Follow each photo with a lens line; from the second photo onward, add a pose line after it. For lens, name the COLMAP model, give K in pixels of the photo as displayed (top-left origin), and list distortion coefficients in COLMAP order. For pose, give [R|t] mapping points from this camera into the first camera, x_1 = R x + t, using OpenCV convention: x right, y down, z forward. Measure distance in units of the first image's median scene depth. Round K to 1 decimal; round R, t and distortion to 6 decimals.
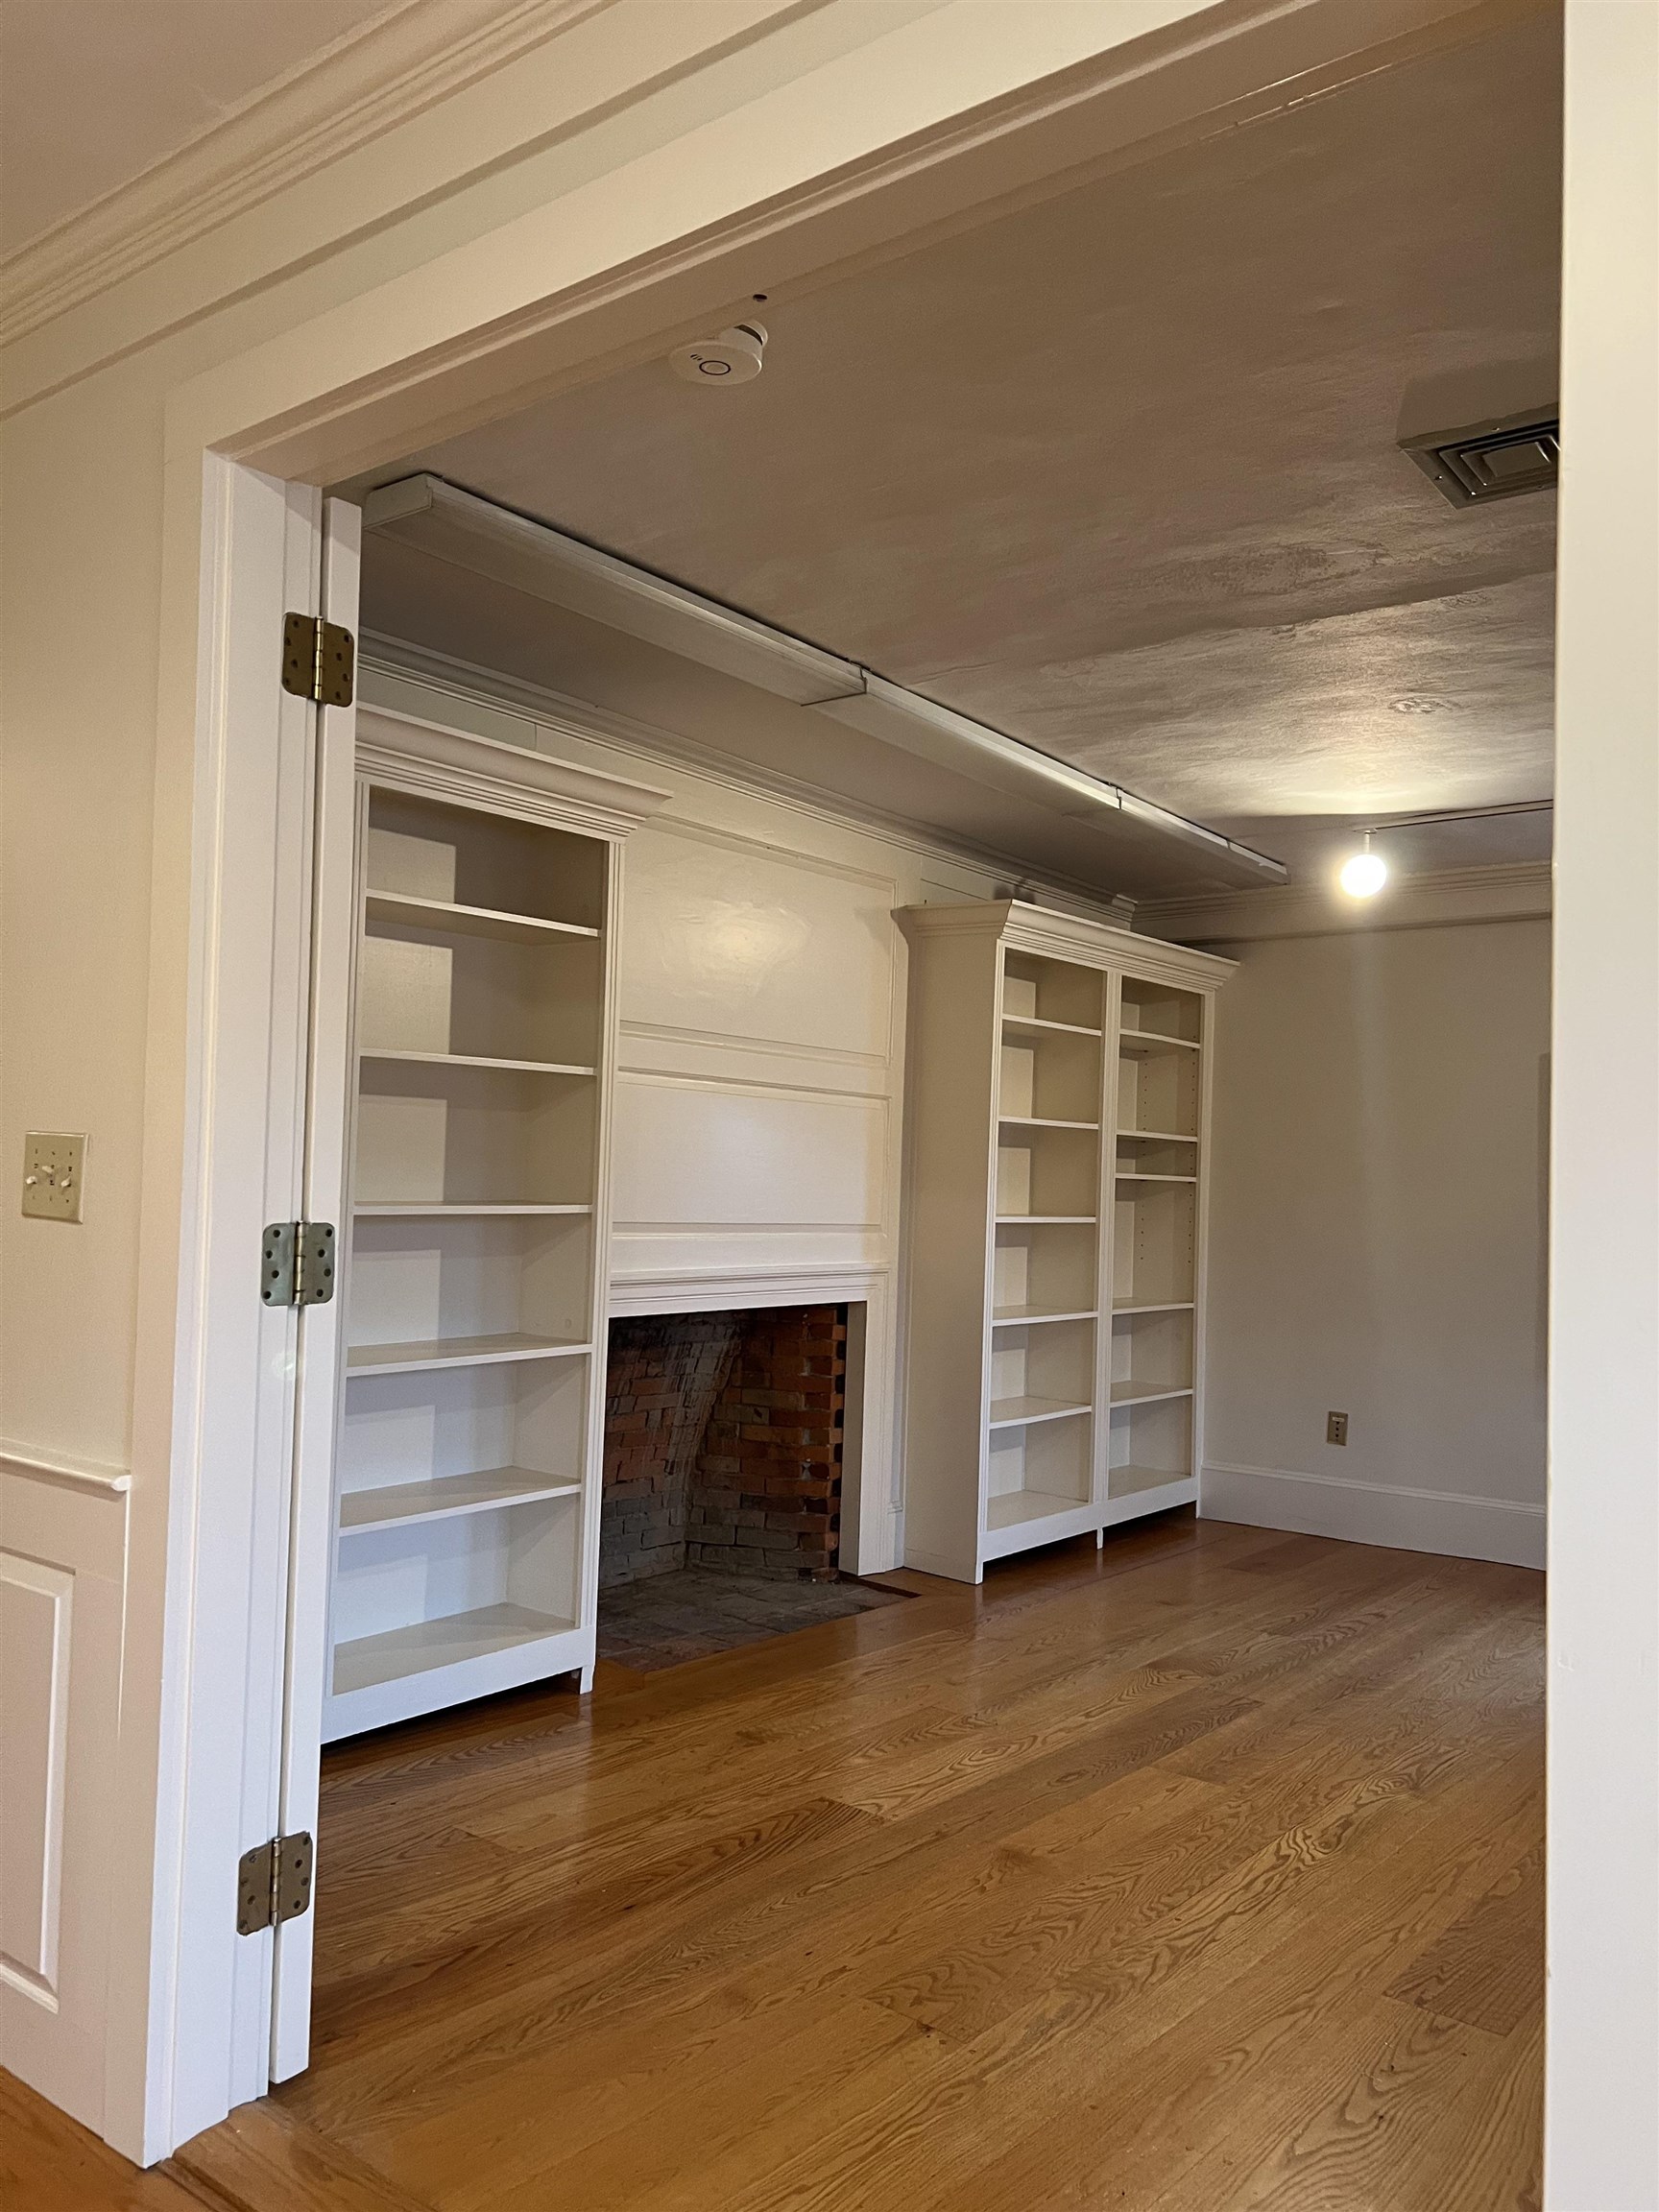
lens RADIAL K [[1663.7, 0, 850.2], [0, 1663.7, 1121.8], [0, 0, 1]] dist [0.035955, -0.029526]
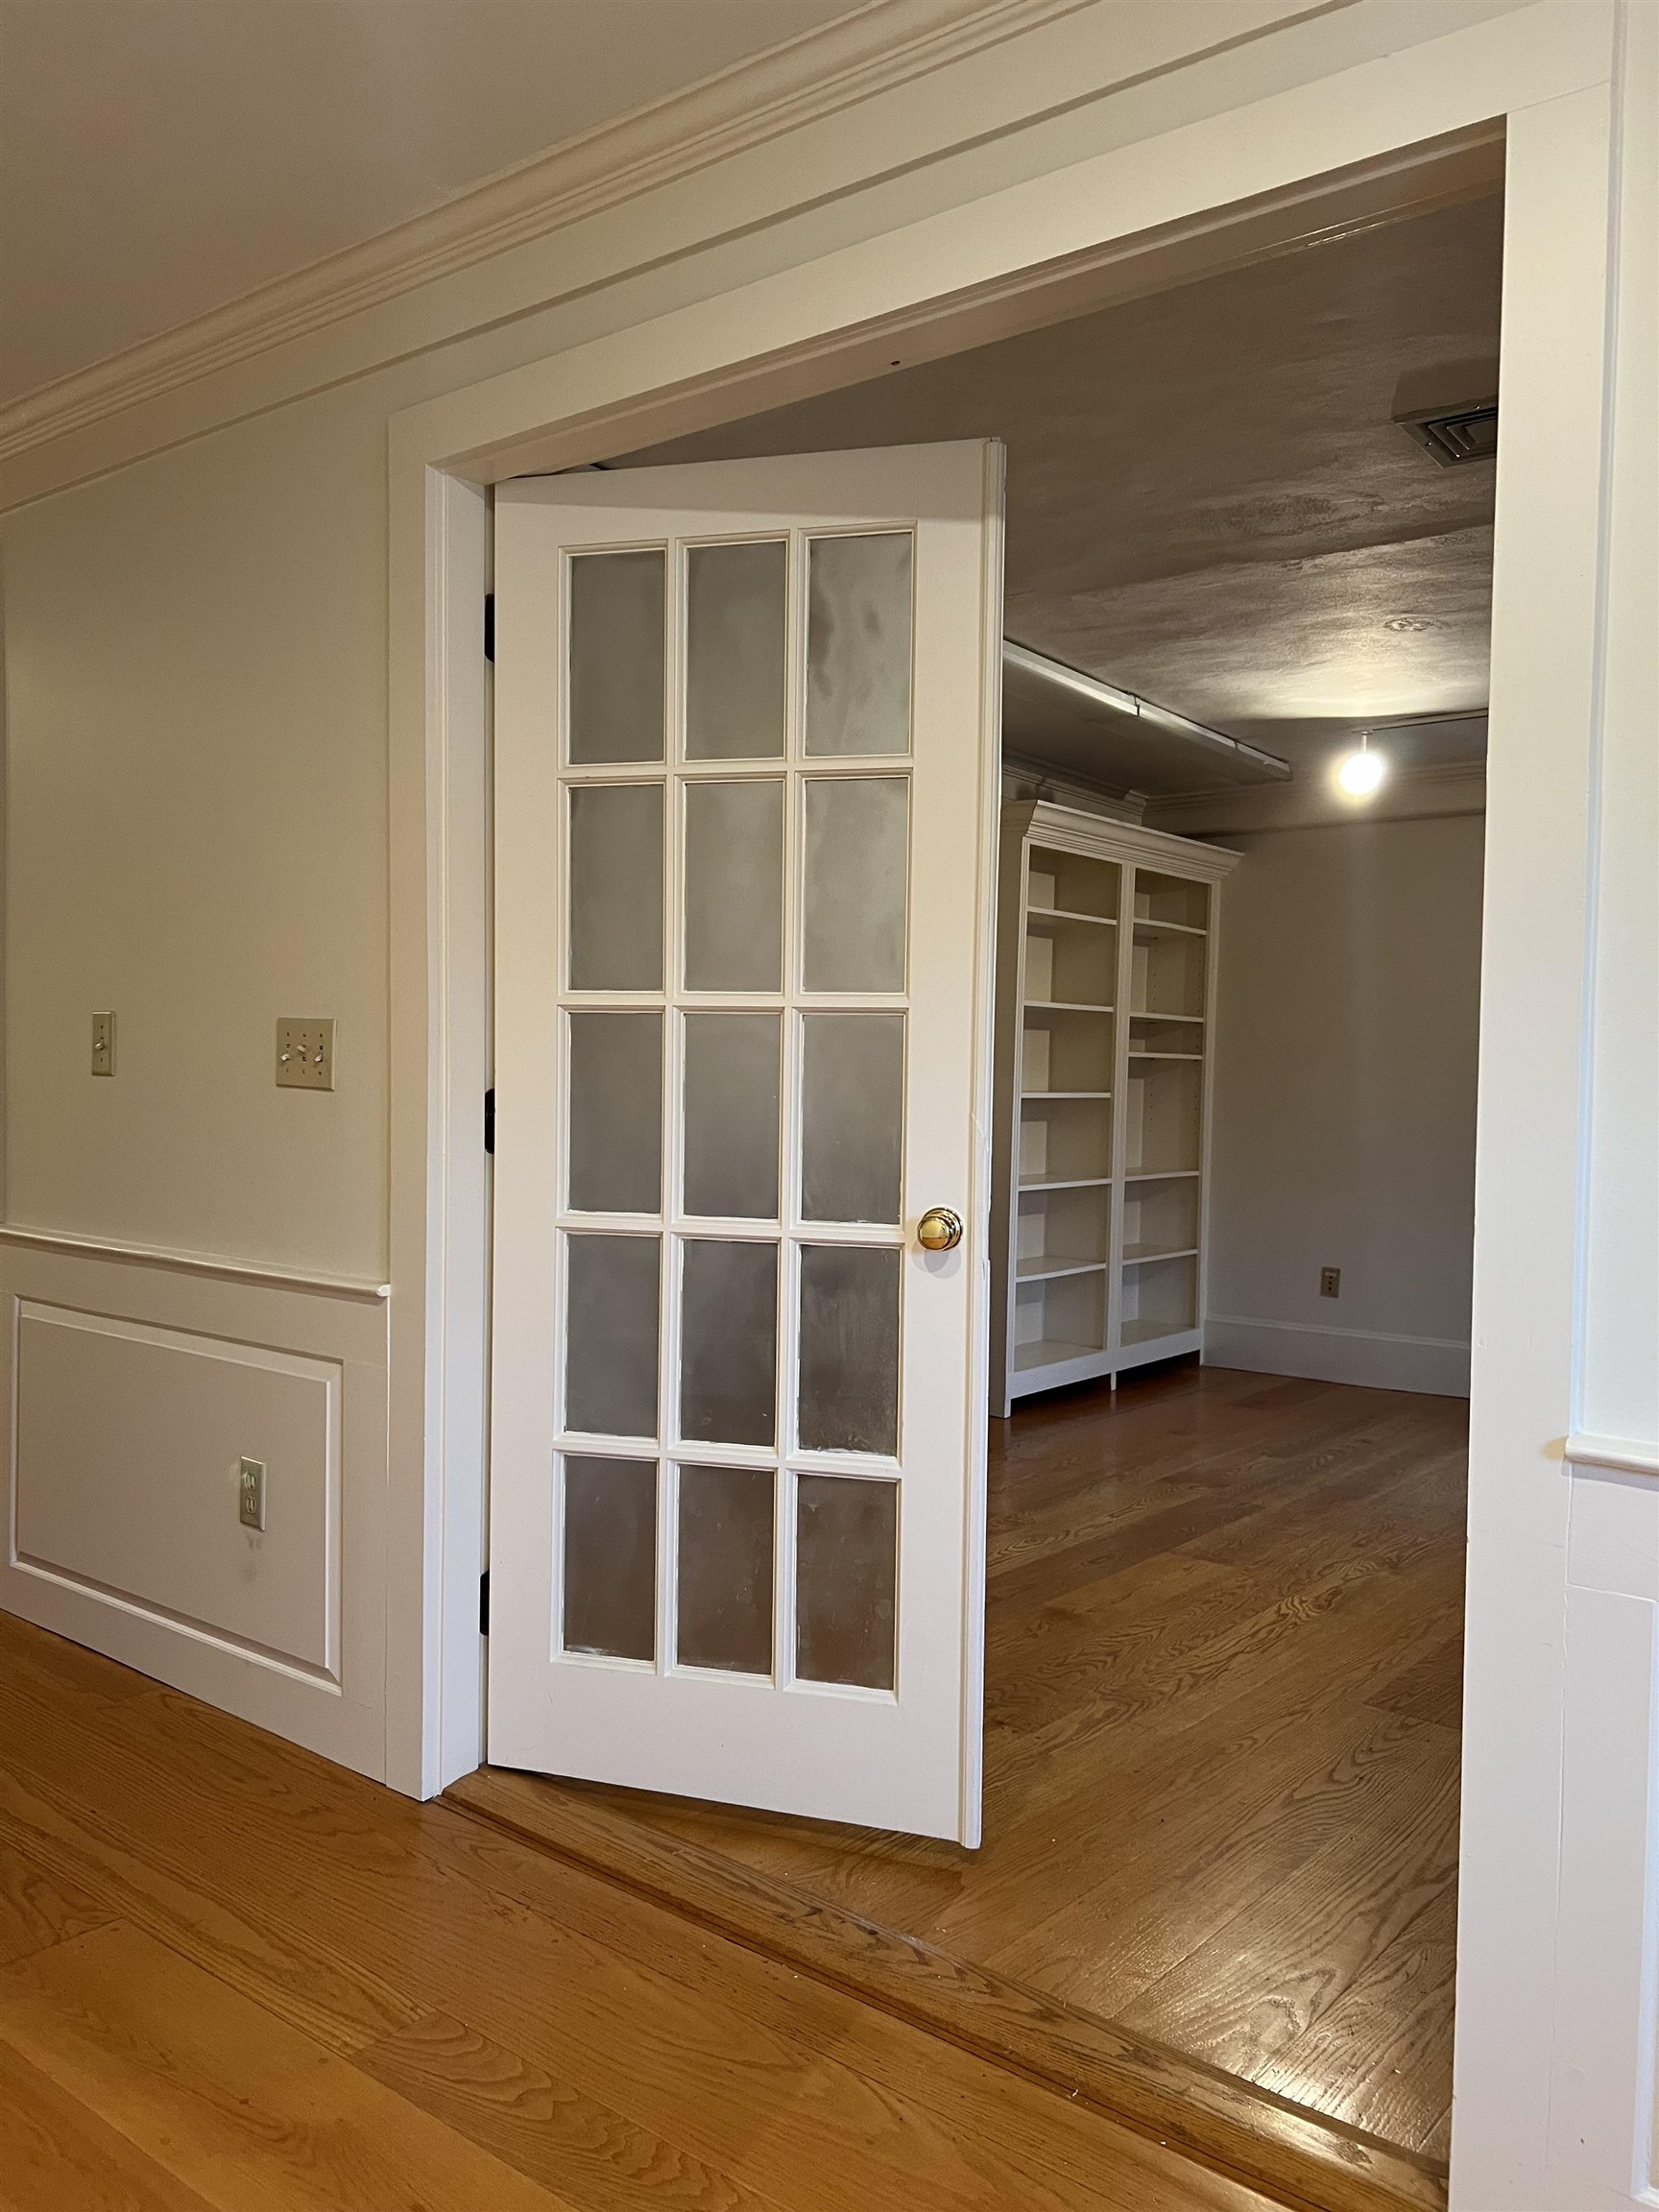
lens RADIAL K [[1663.7, 0, 827.8], [0, 1663.7, 1128.0], [0, 0, 1]] dist [0.035955, -0.029526]
pose [[0.999896, -0.011002, -0.009348, -0.043542], [0.011635, 0.997438, 0.070578, 0.002574], [0.008548, -0.070679, 0.997462, -0.143800]]
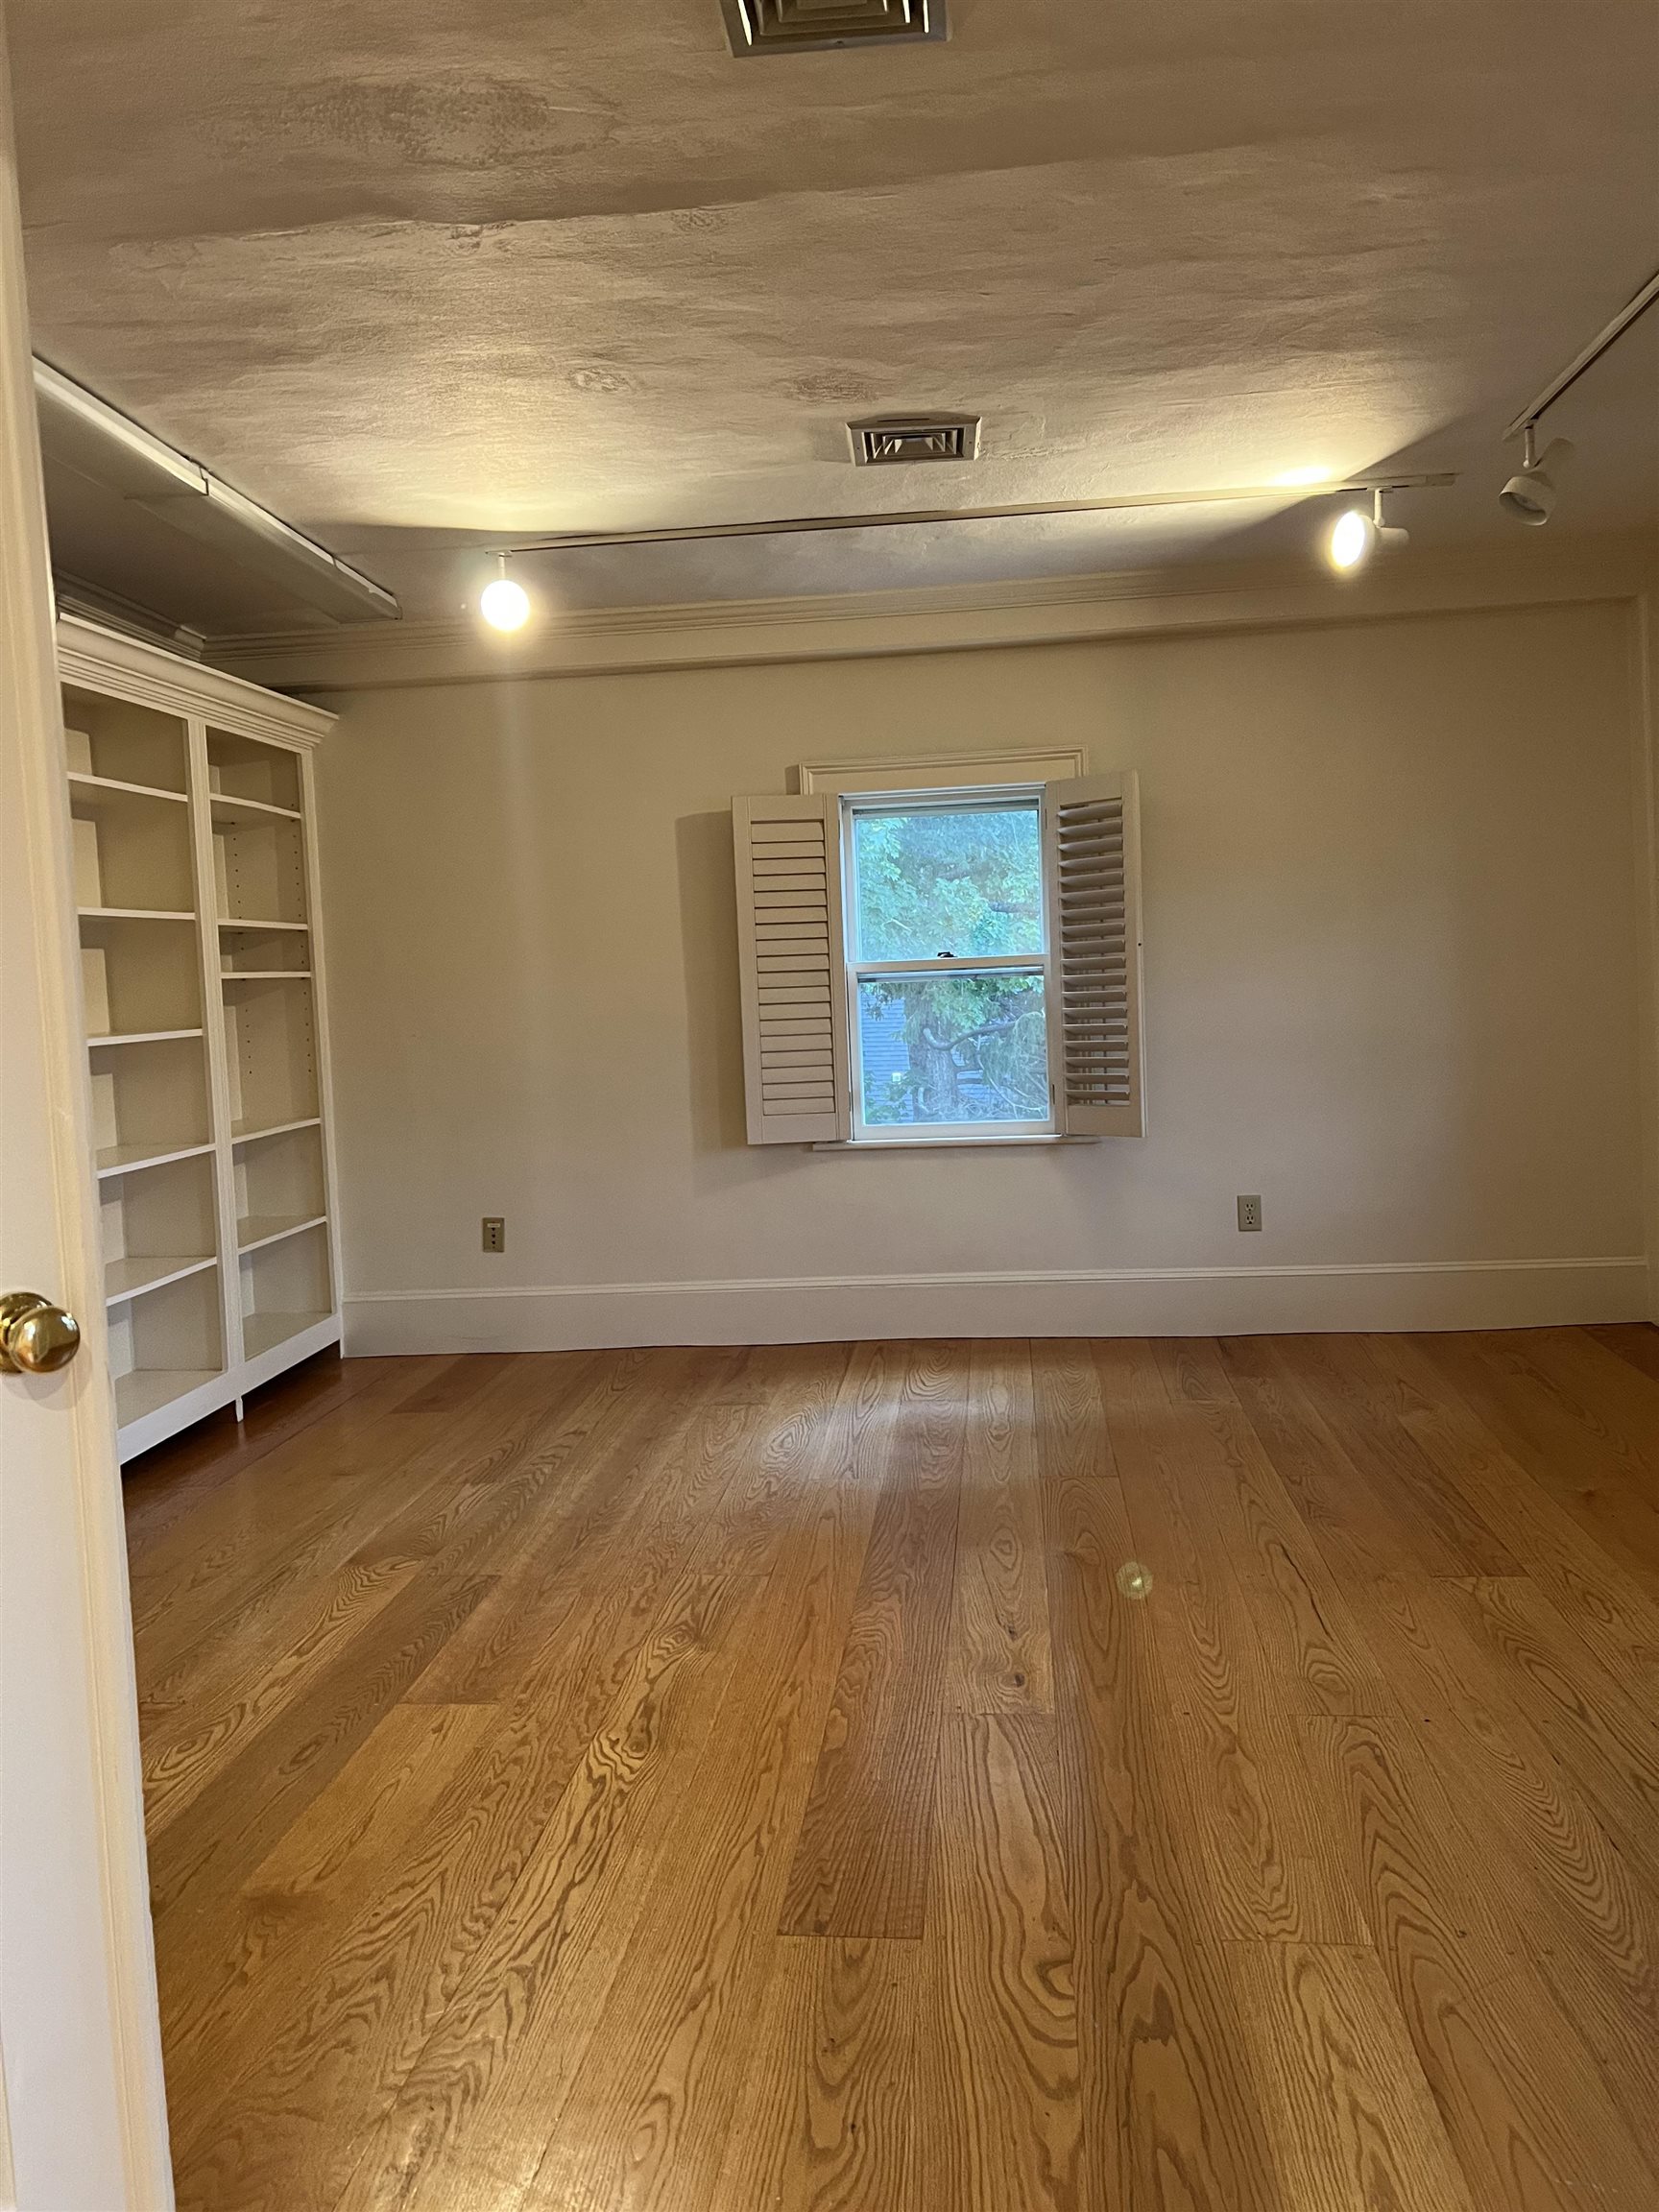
lens RADIAL K [[1663.7, 0, 834.6], [0, 1663.7, 1089.0], [0, 0, 1]] dist [0.035955, -0.029526]
pose [[0.844707, -0.104604, 0.524908, -0.034663], [0.048024, 0.991573, 0.120318, 0.005180], [-0.533071, -0.076425, 0.842612, 0.223441]]
